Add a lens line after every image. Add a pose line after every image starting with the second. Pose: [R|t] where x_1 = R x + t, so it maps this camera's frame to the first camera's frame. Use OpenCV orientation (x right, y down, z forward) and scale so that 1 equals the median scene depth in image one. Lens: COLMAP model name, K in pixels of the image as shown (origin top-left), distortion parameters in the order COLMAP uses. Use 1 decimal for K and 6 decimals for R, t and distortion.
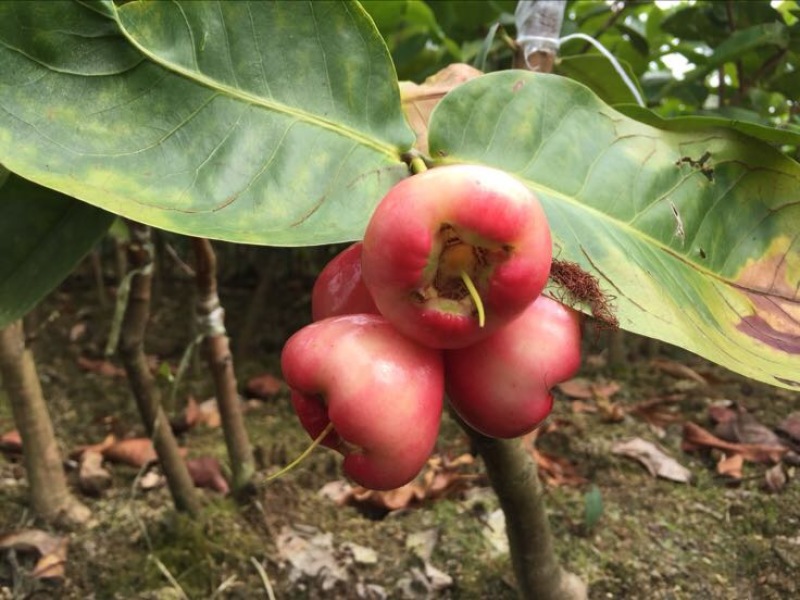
lens RADIAL K [[667.1, 0, 398.9], [0, 667.1, 298.9], [0, 0, 1]] dist [0.041206, -0.080197]
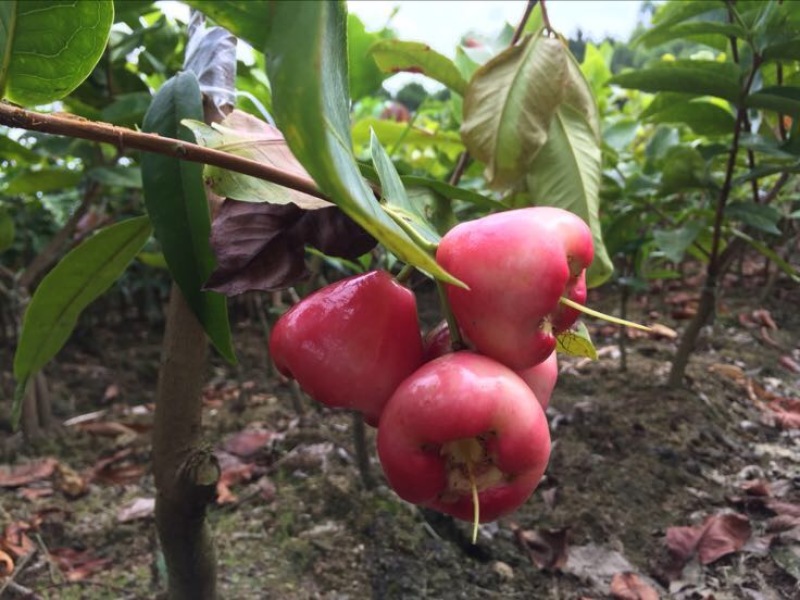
lens RADIAL K [[667.8, 0, 400.0], [0, 667.8, 300.0], [0, 0, 1]] dist [0.037432, -0.074966]
pose [[0.587149, -0.095313, 0.803848, -0.232169], [0.161034, 0.986949, -0.000599, -0.018630], [-0.793300, 0.129798, 0.594834, 0.112425]]
